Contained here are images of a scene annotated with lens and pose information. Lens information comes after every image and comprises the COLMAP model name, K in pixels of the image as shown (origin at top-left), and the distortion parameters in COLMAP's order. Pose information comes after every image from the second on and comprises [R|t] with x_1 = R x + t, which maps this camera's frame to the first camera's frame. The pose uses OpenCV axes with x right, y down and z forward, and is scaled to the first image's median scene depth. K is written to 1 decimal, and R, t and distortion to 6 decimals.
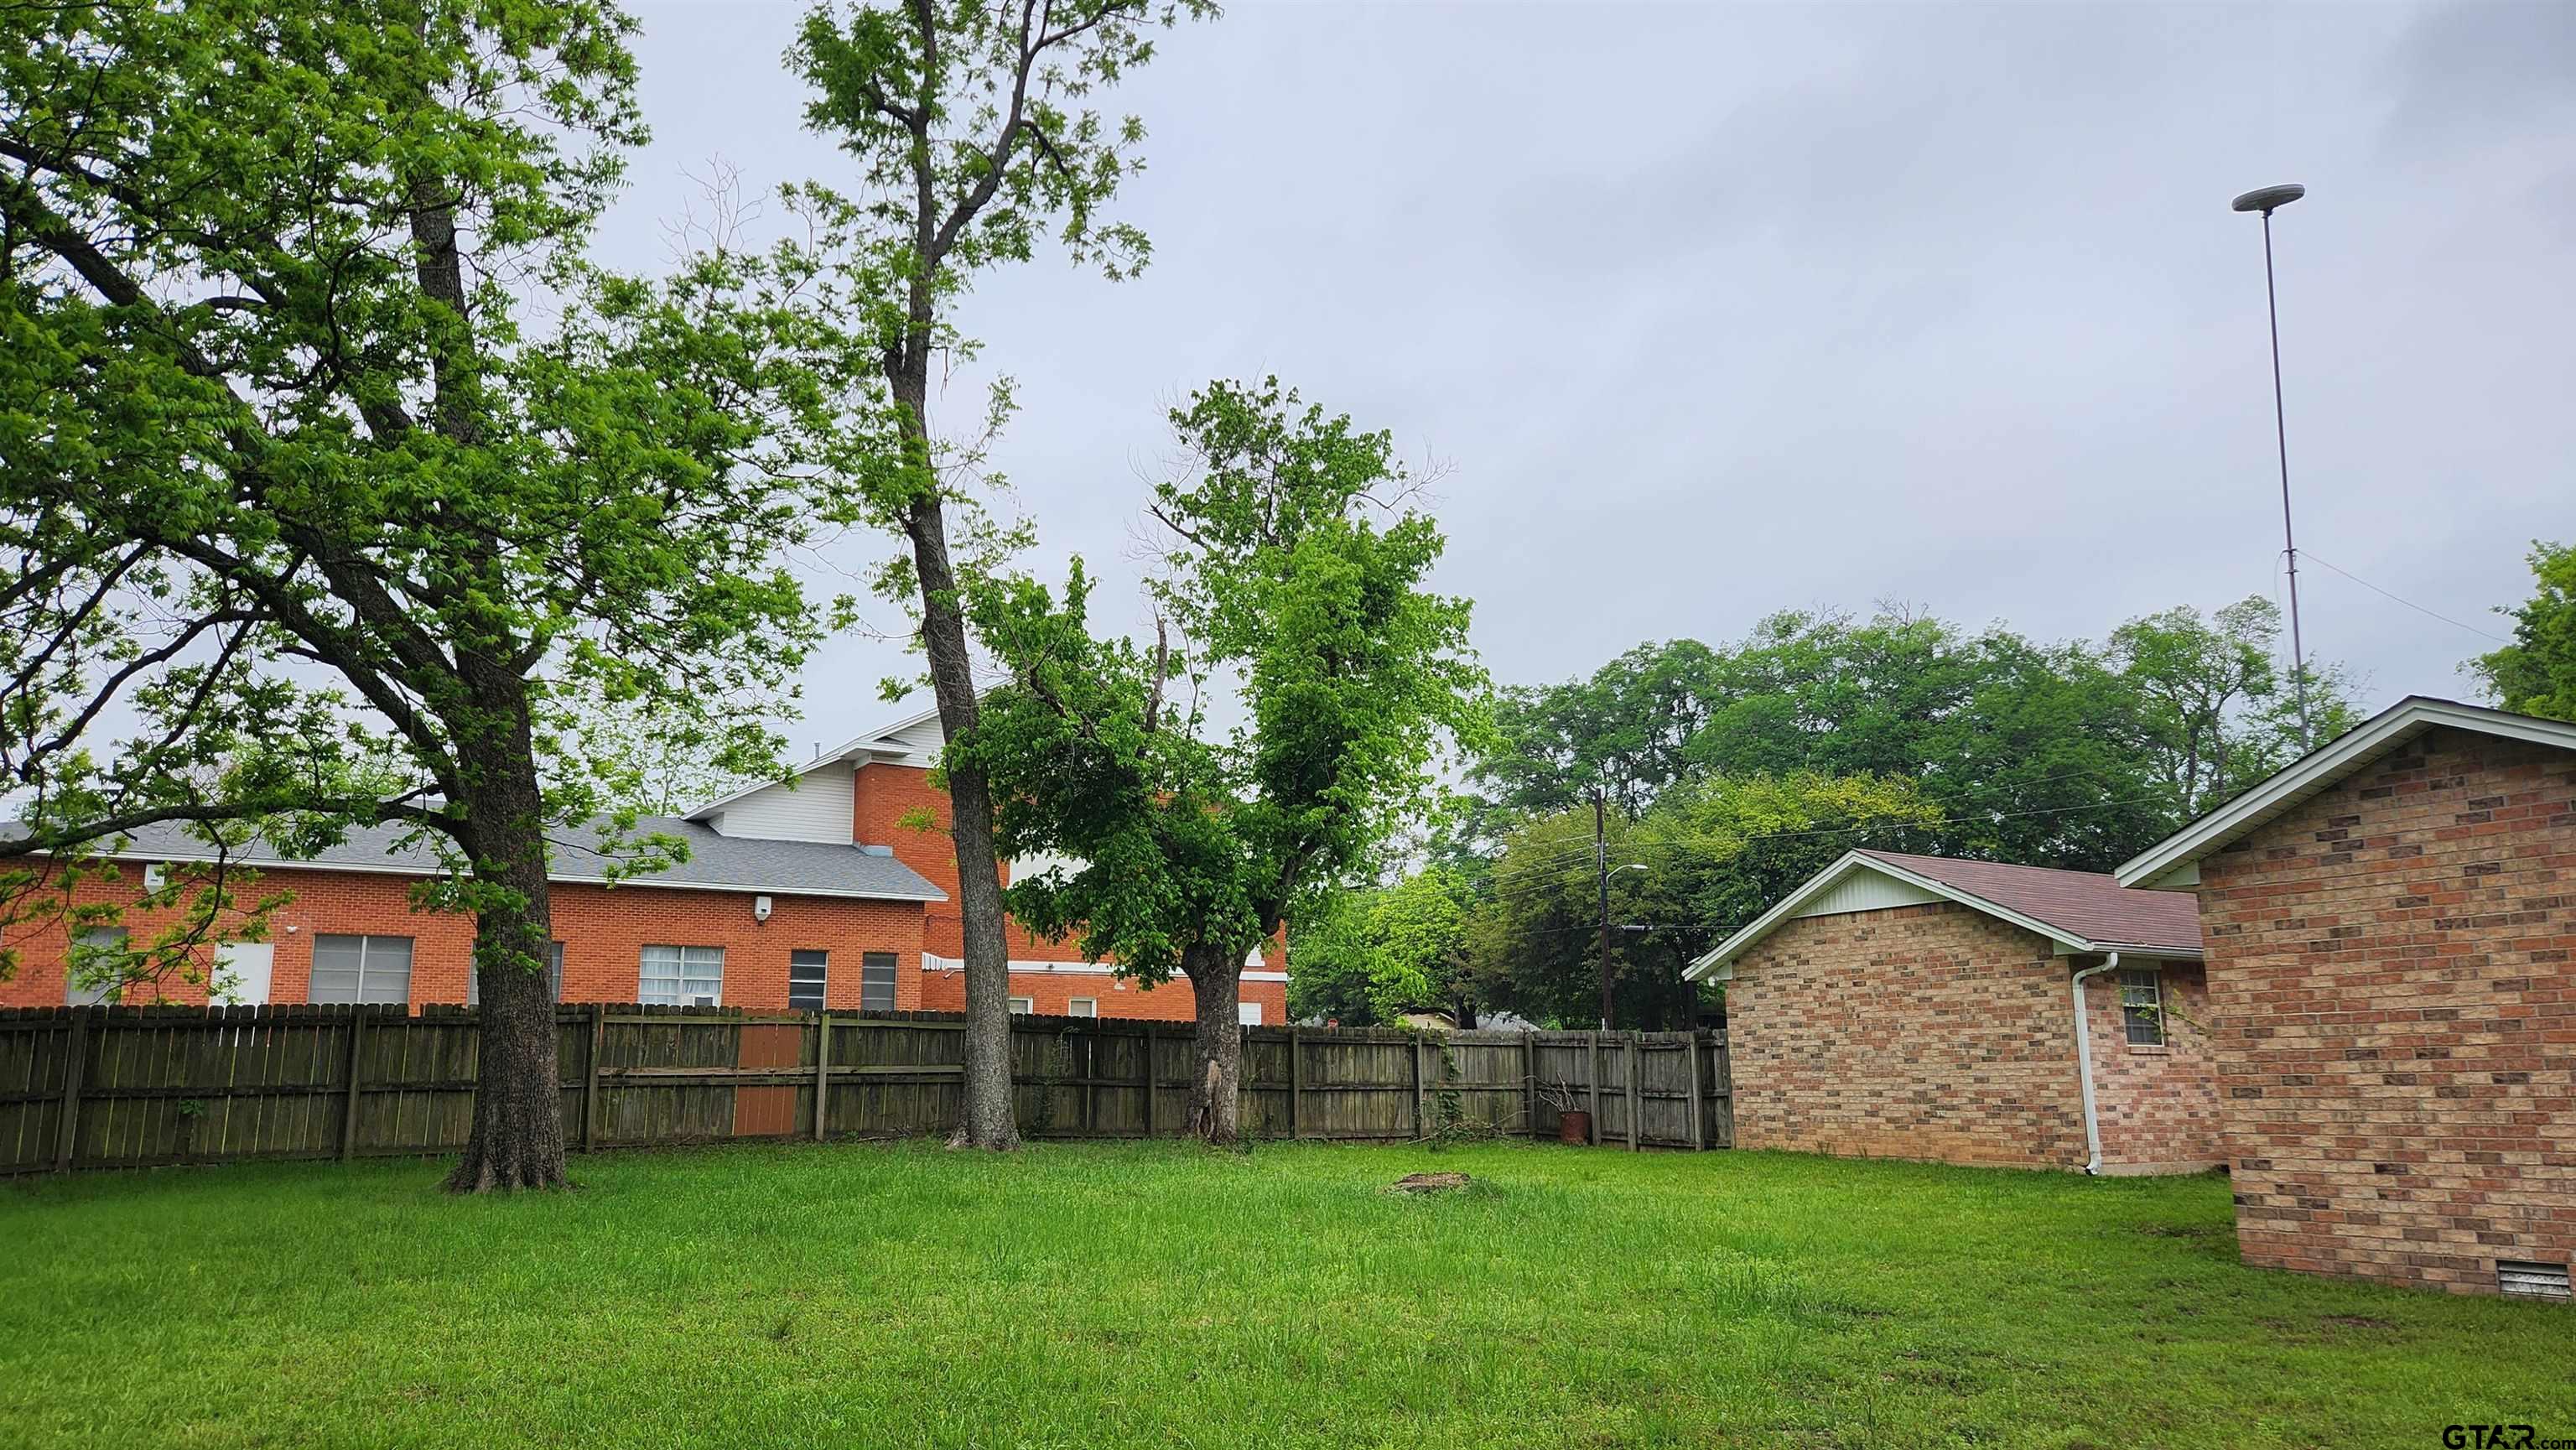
lens RADIAL K [[1685.1, 0, 1271.8], [0, 1685.1, 727.1], [0, 0, 1]] dist [0.056387, -0.061240]
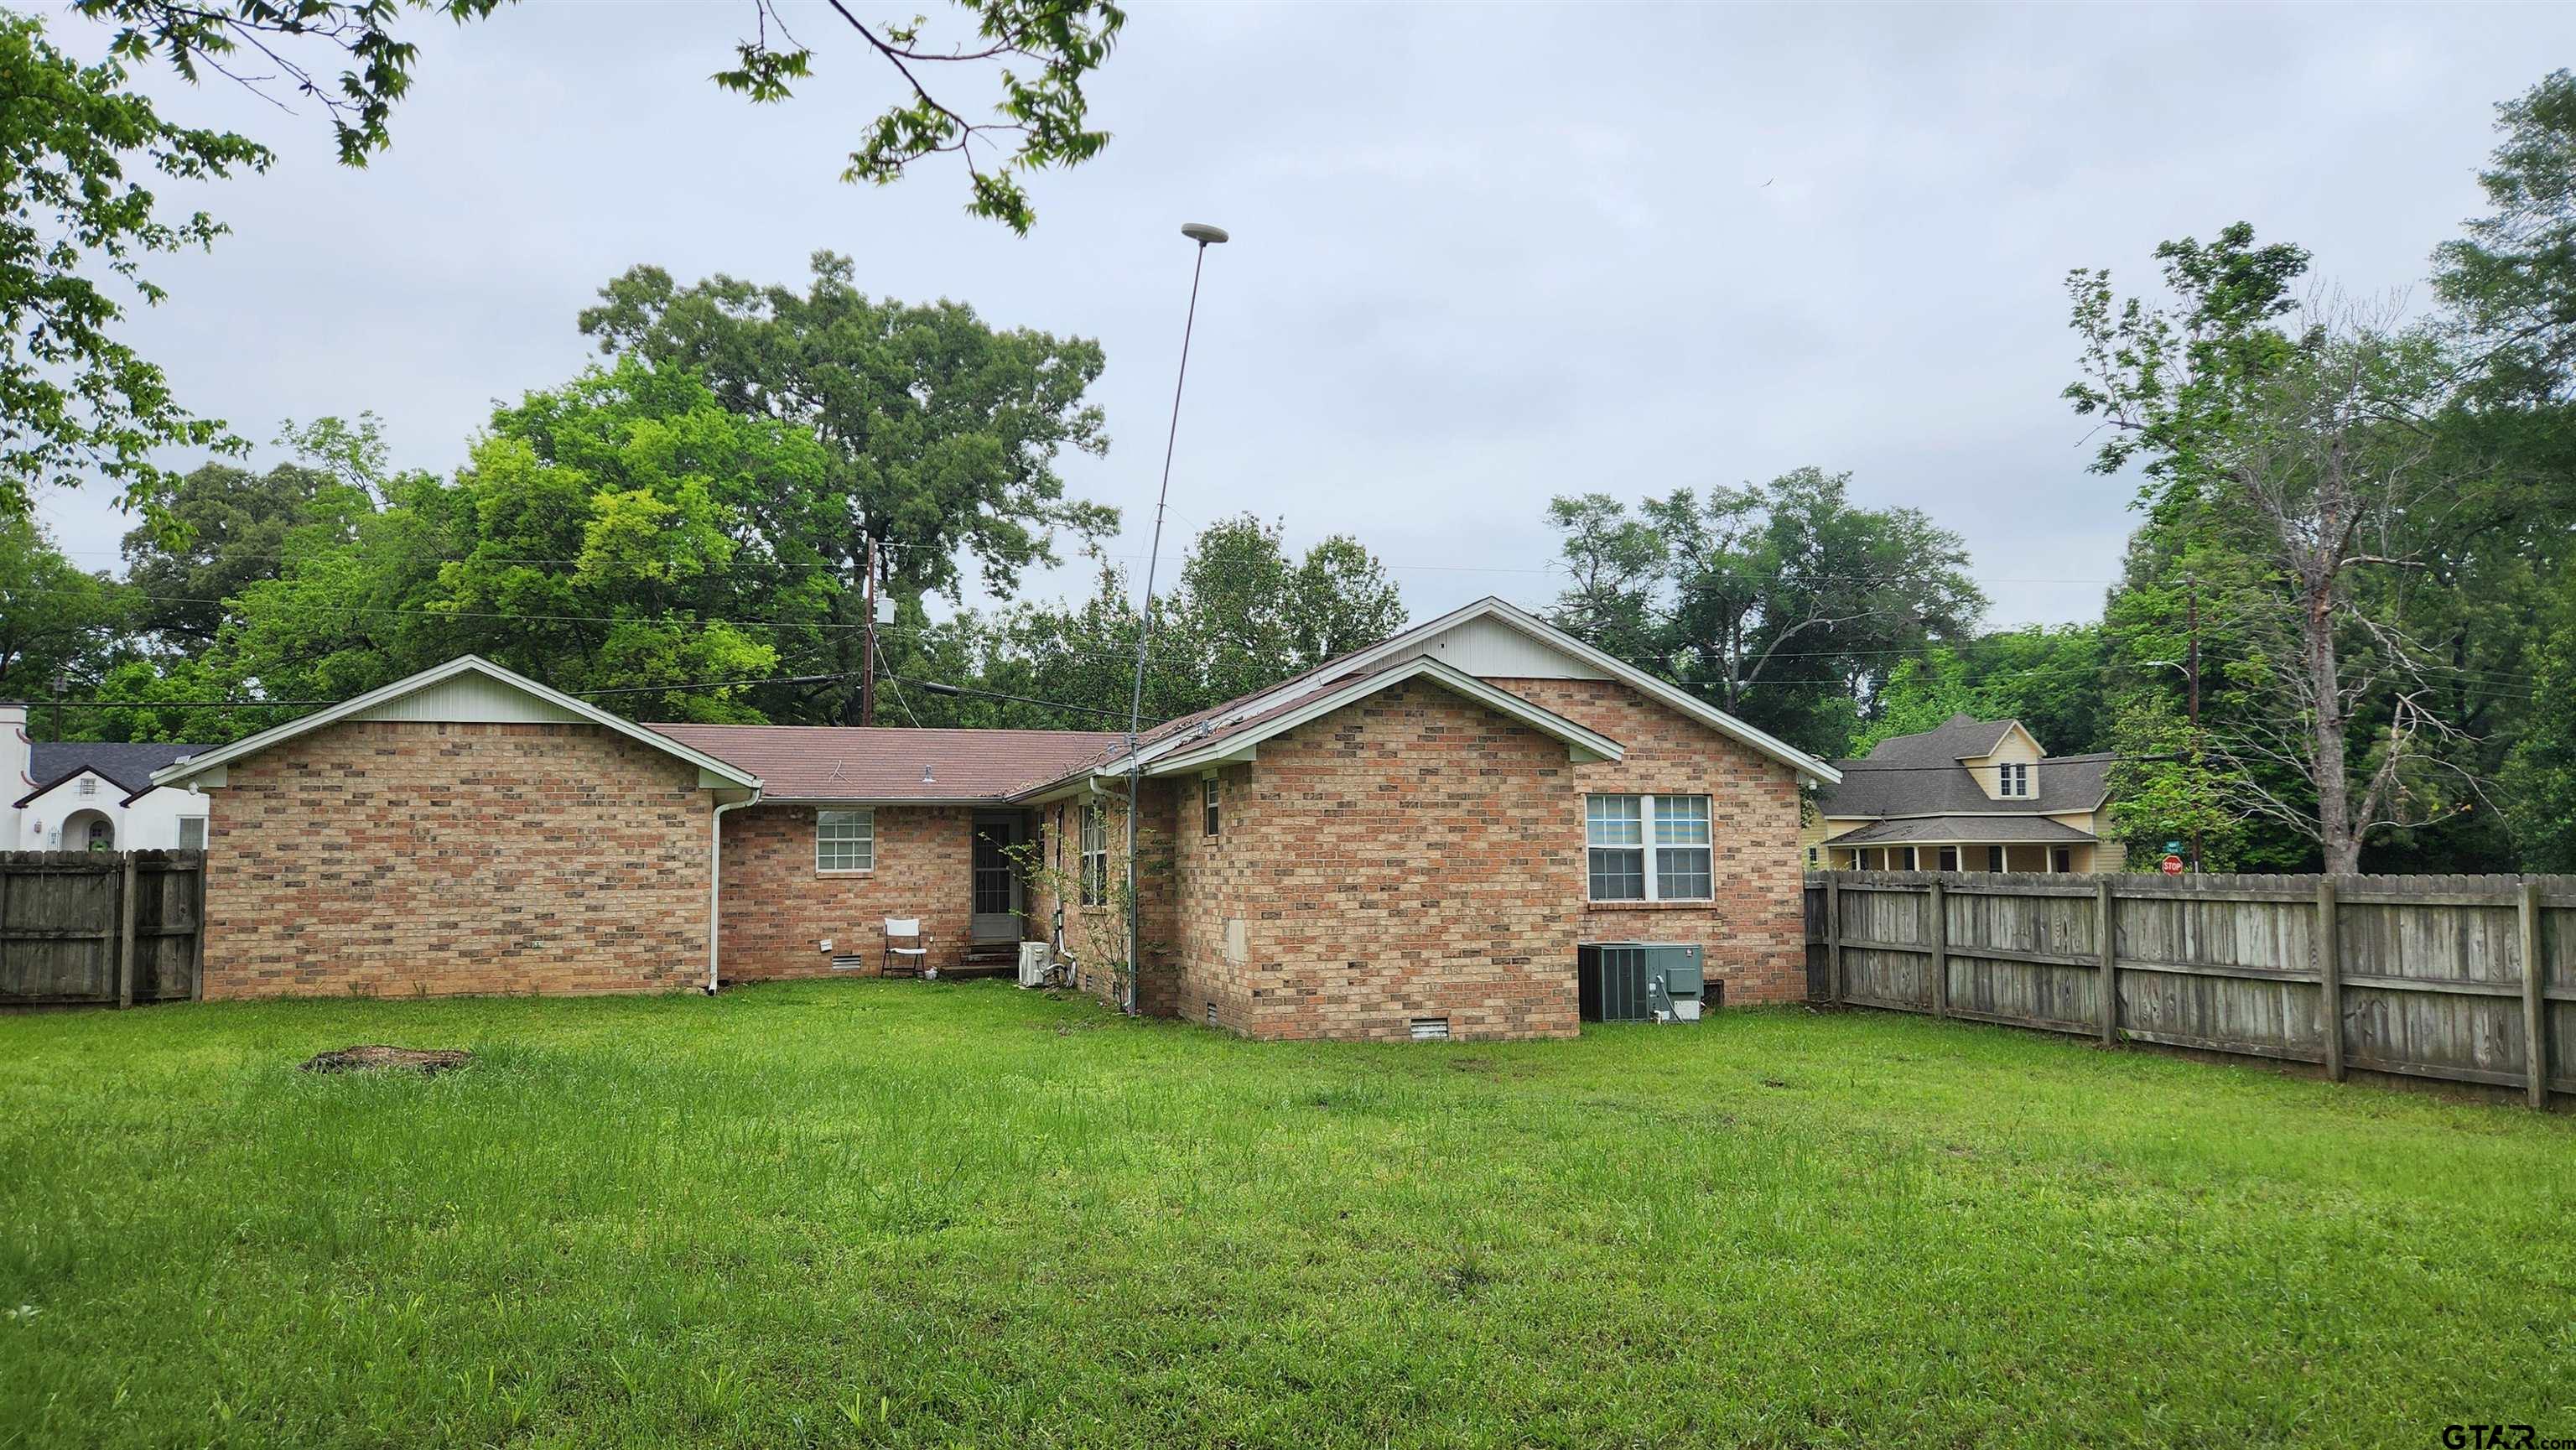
lens RADIAL K [[1685.1, 0, 1271.8], [0, 1685.1, 727.1], [0, 0, 1]] dist [0.056387, -0.061240]
pose [[0.252176, 0.091787, 0.963318, -0.611764], [-0.191945, 0.980456, -0.043173, 0.103639], [-0.948454, -0.174017, 0.264865, 0.555367]]
